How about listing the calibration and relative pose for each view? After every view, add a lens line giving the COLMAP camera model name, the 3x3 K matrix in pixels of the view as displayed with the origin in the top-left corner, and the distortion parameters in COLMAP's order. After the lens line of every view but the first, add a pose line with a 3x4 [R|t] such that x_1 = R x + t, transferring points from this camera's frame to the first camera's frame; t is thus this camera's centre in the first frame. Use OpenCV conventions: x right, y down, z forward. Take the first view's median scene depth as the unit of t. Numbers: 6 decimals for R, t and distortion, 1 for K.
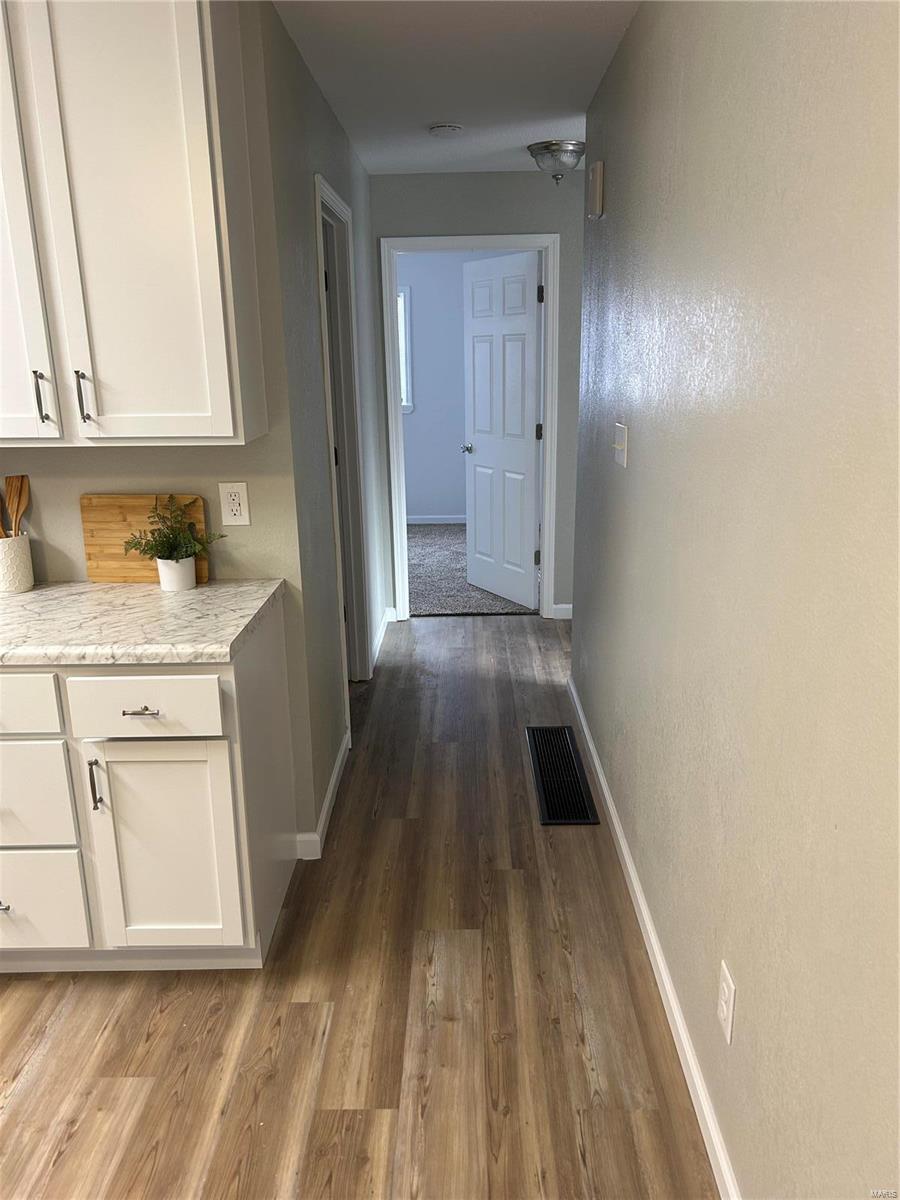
lens RADIAL K [[901.1, 0, 450.0], [0, 901.1, 606.8], [0, 0, 1]] dist [0.049726, -0.053147]
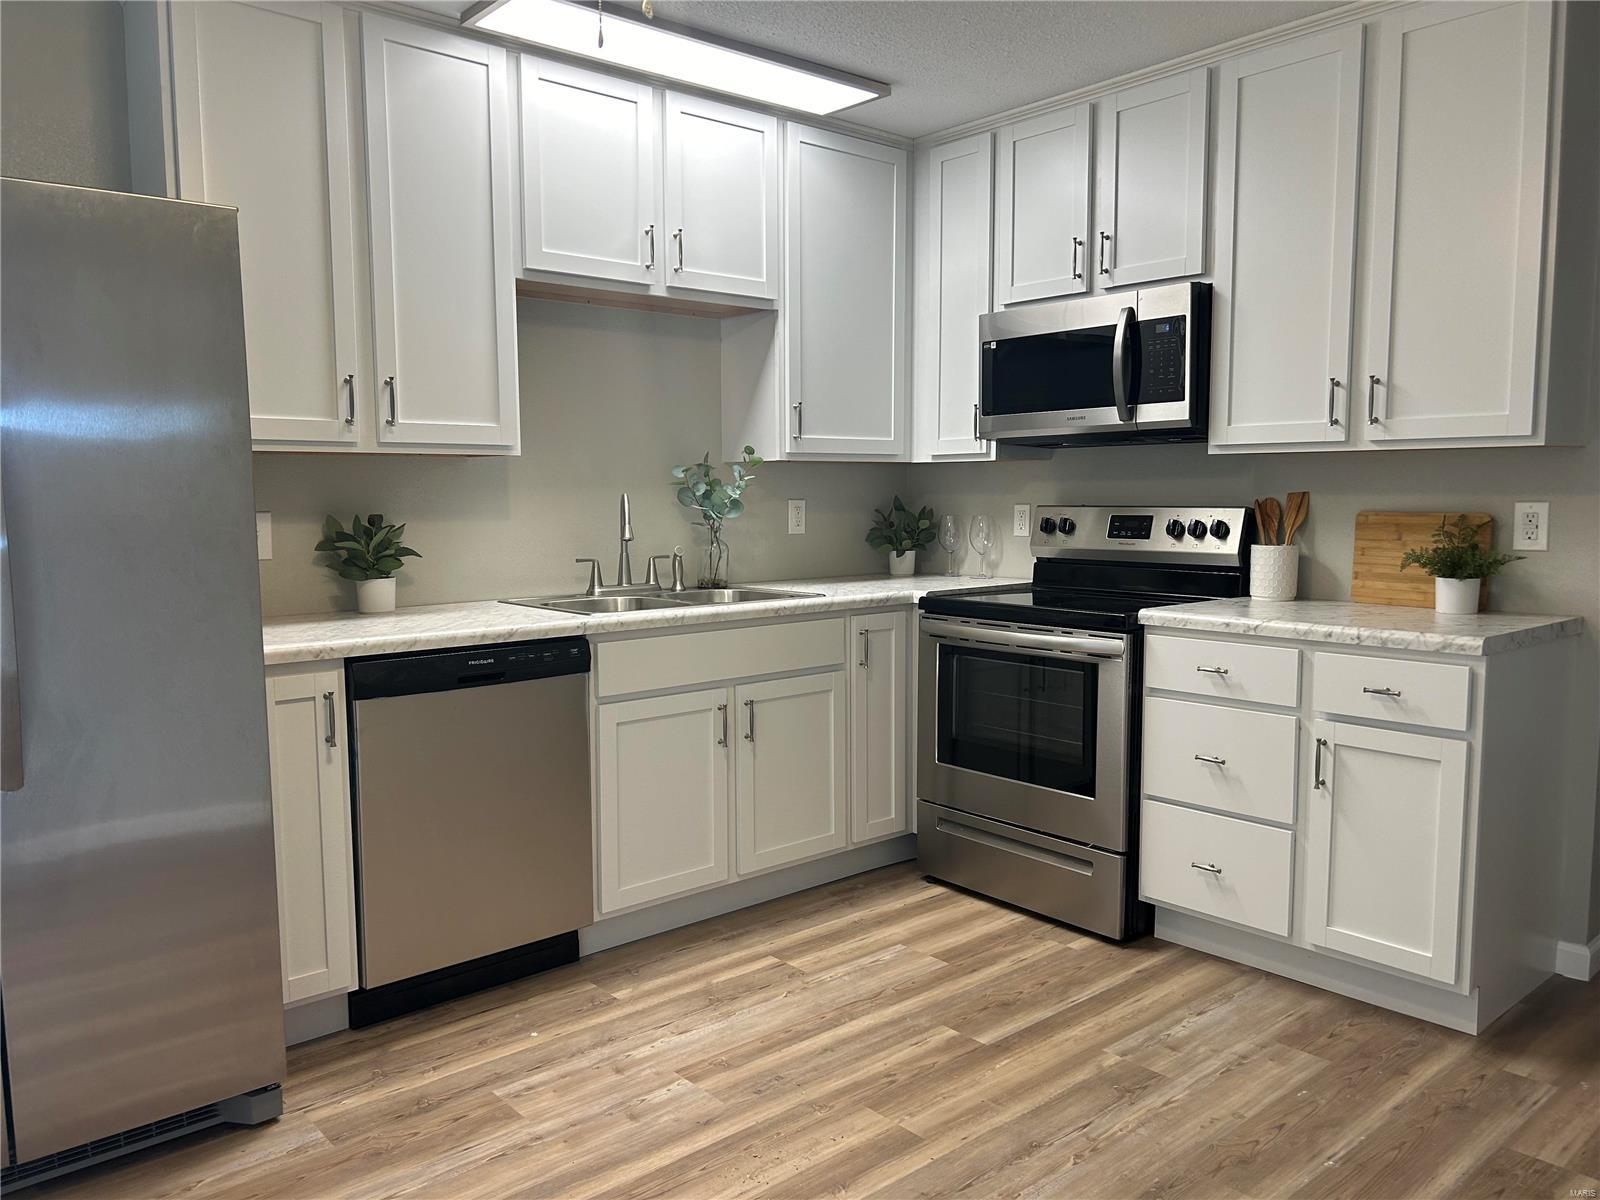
lens RADIAL K [[1201.4, 0, 798.3], [0, 1201.4, 608.7], [0, 0, 1]] dist [0.049726, -0.053147]
pose [[0.667554, 0.085011, -0.739692, 0.191400], [-0.204906, 0.976075, -0.072745, 0.224192], [0.715810, 0.200129, 0.669002, -0.333233]]
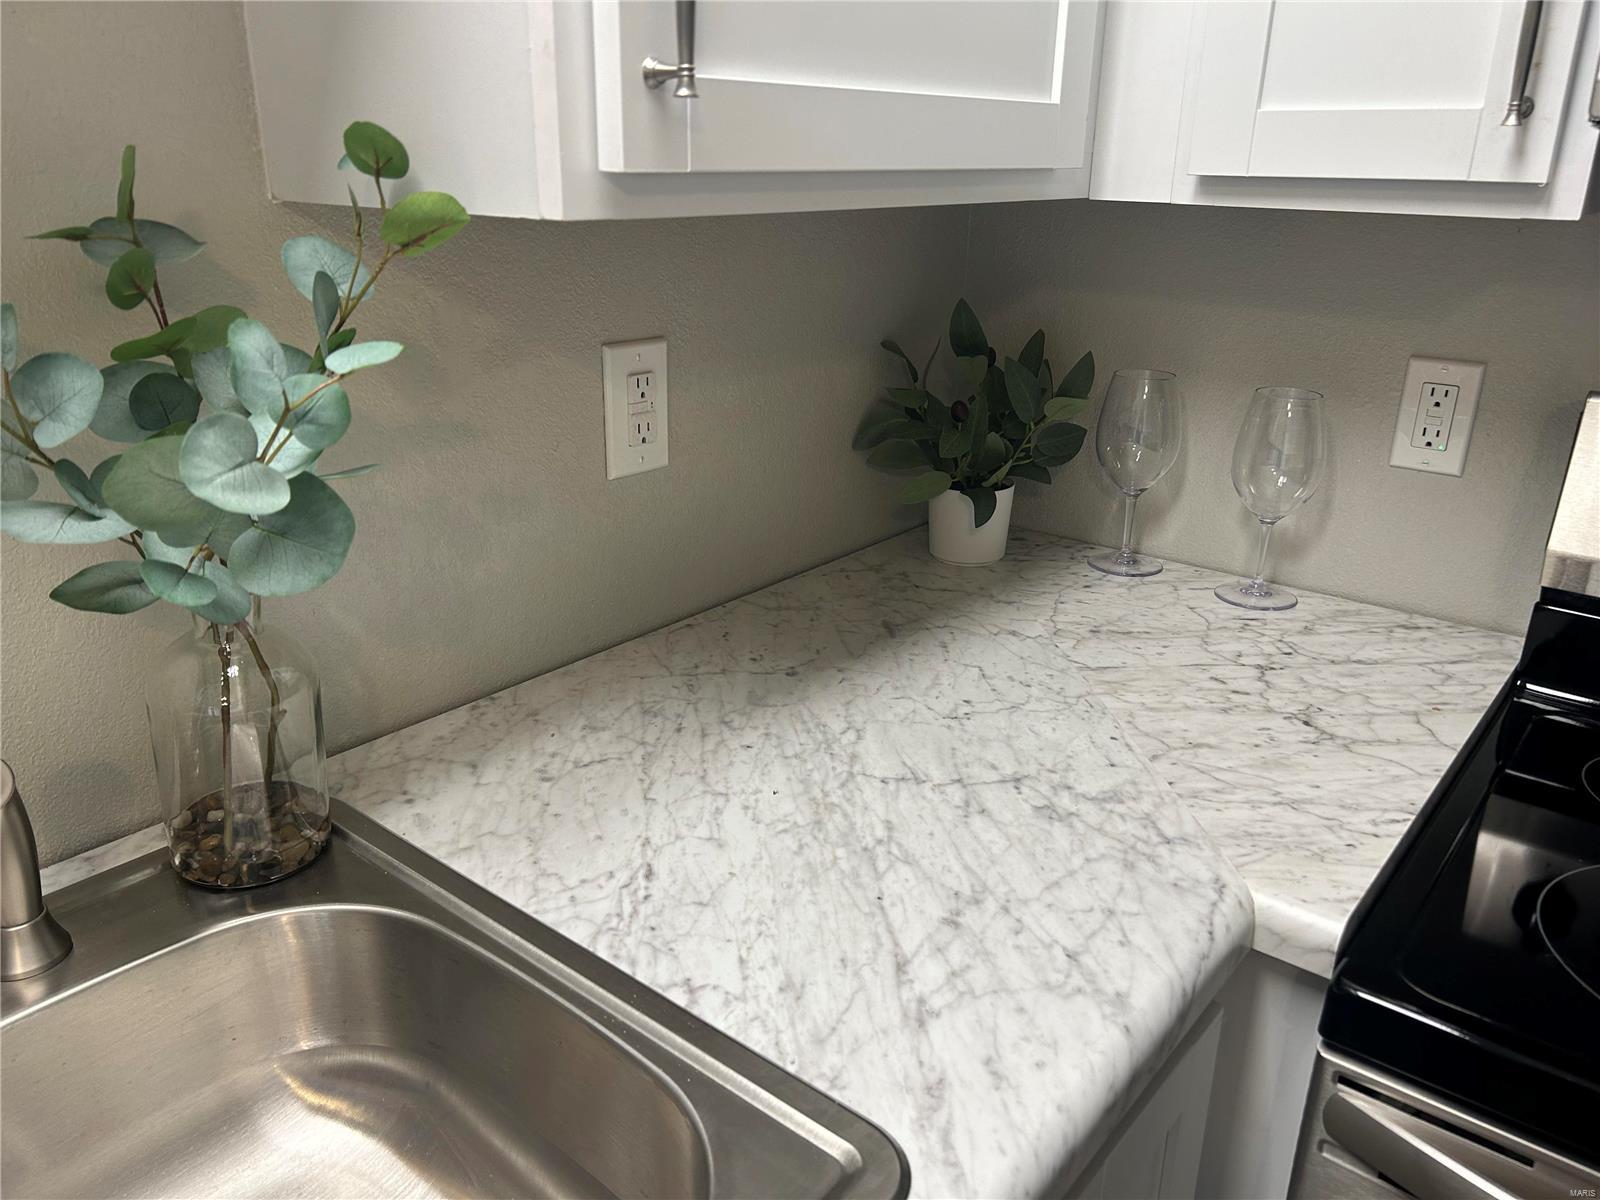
lens RADIAL K [[1201.4, 0, 797.6], [0, 1201.4, 593.1], [0, 0, 1]] dist [0.049726, -0.053147]
pose [[0.789166, 0.235687, -0.567158, -0.863457], [-0.189884, 0.971826, 0.139637, -0.060787], [0.584090, -0.002503, 0.811685, 0.533701]]
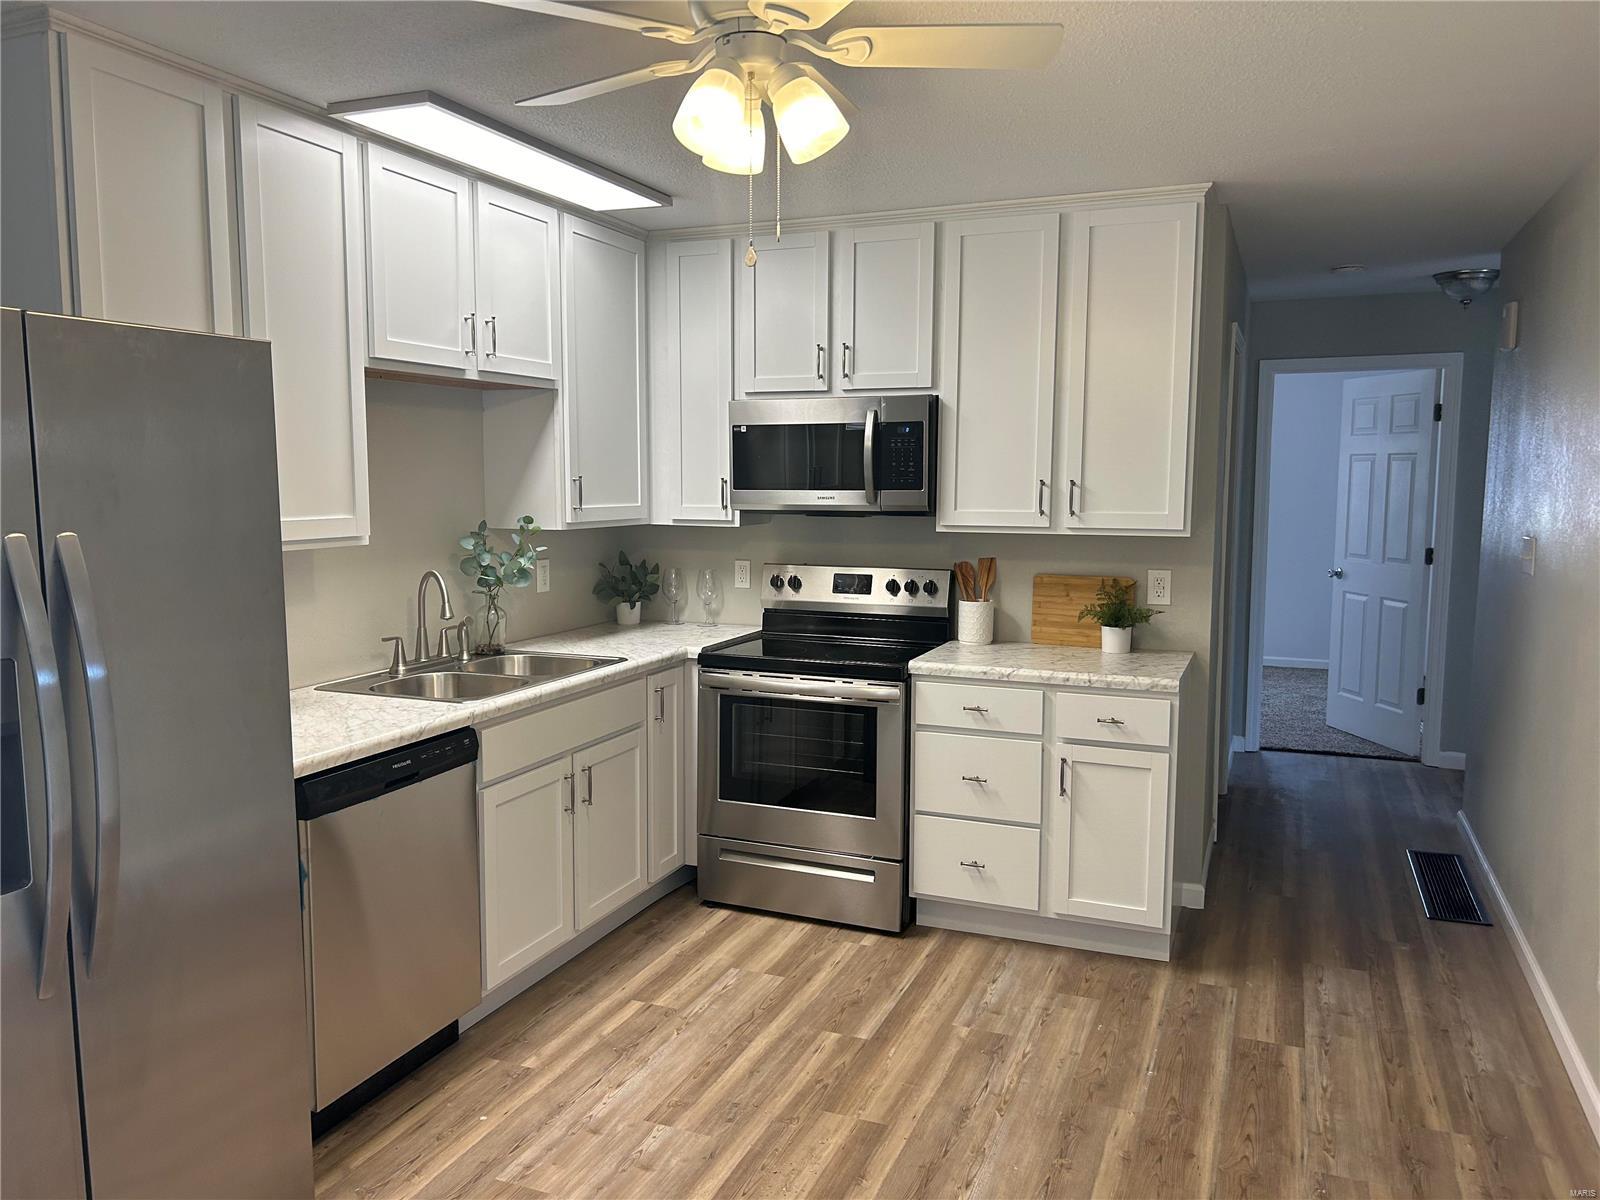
lens RADIAL K [[1201.4, 0, 789.2], [0, 1201.4, 608.5], [0, 0, 1]] dist [0.049726, -0.053147]
pose [[0.930335, 0.058929, -0.361945, -0.125108], [-0.115321, 0.983943, -0.136222, 0.220092], [0.348106, 0.168472, 0.922193, -0.766843]]
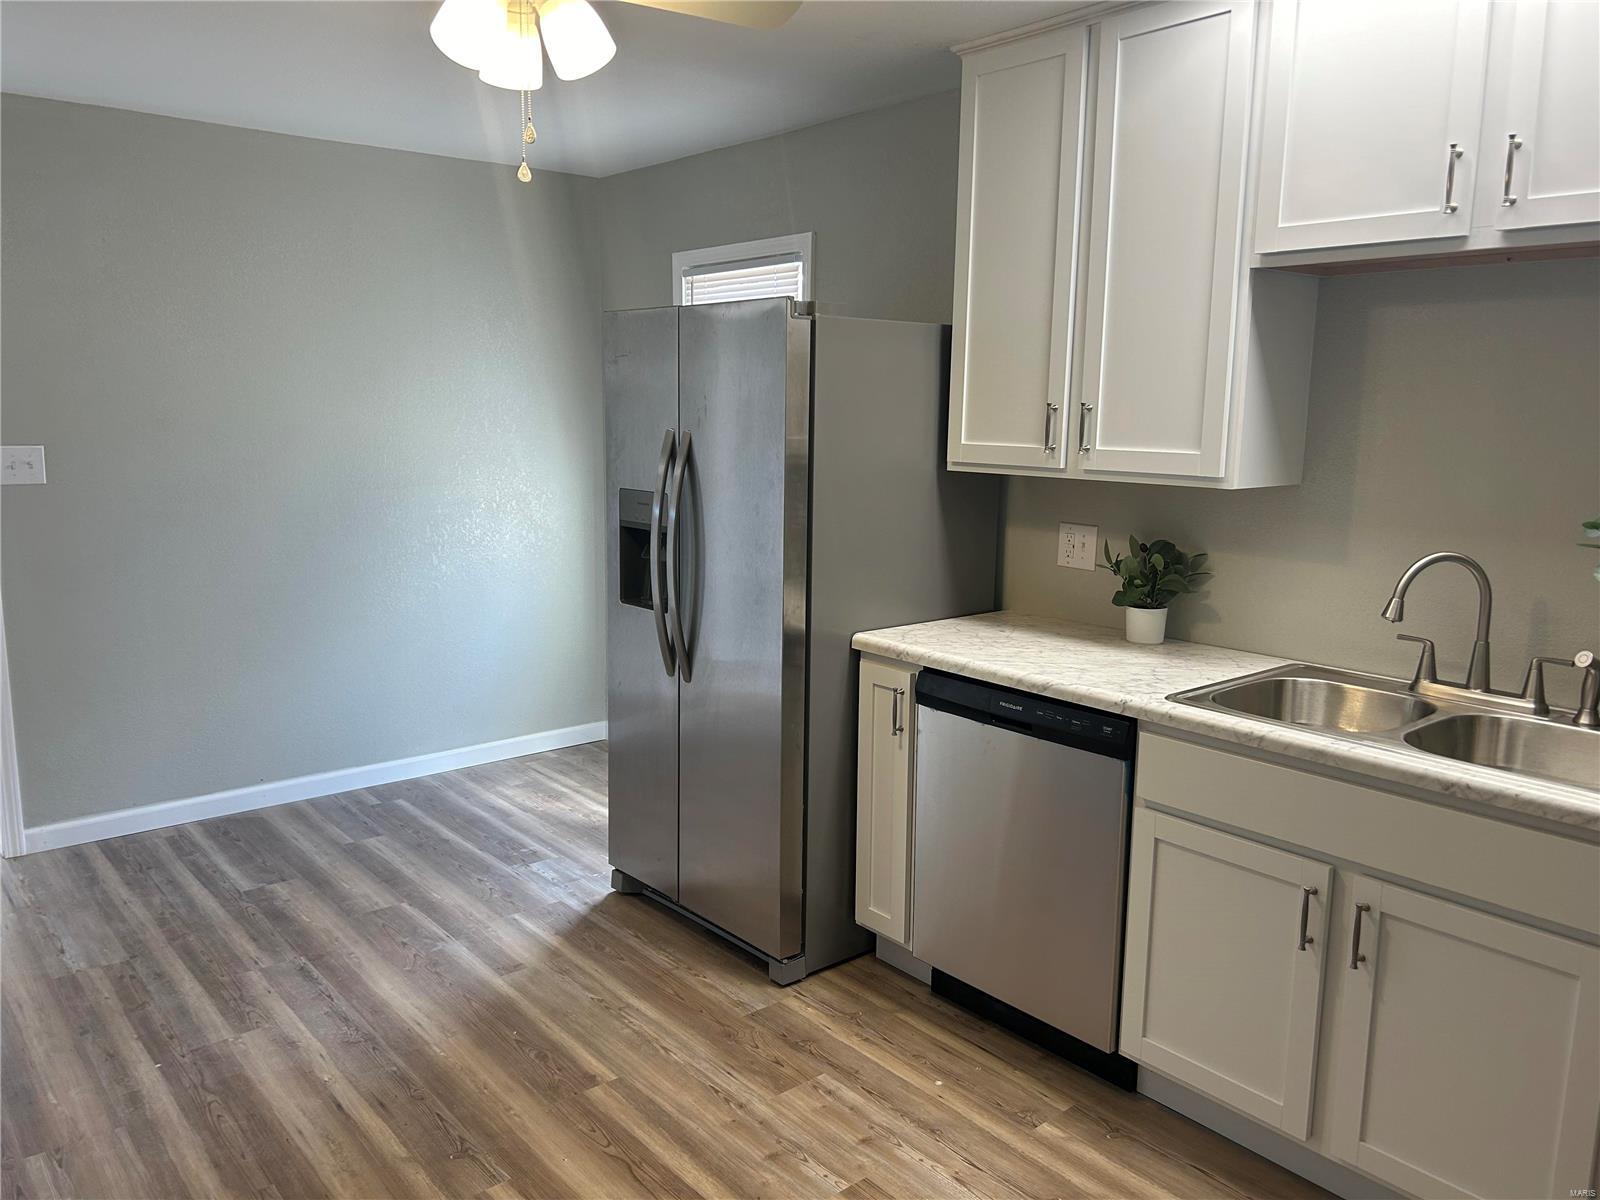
lens RADIAL K [[1201.4, 0, 795.4], [0, 1201.4, 602.4], [0, 0, 1]] dist [0.049726, -0.053147]
pose [[-0.755200, 0.116508, -0.645058, -0.024120], [-0.177979, 0.910663, 0.372848, -0.244960], [0.630870, 0.396381, -0.666997, 0.892869]]
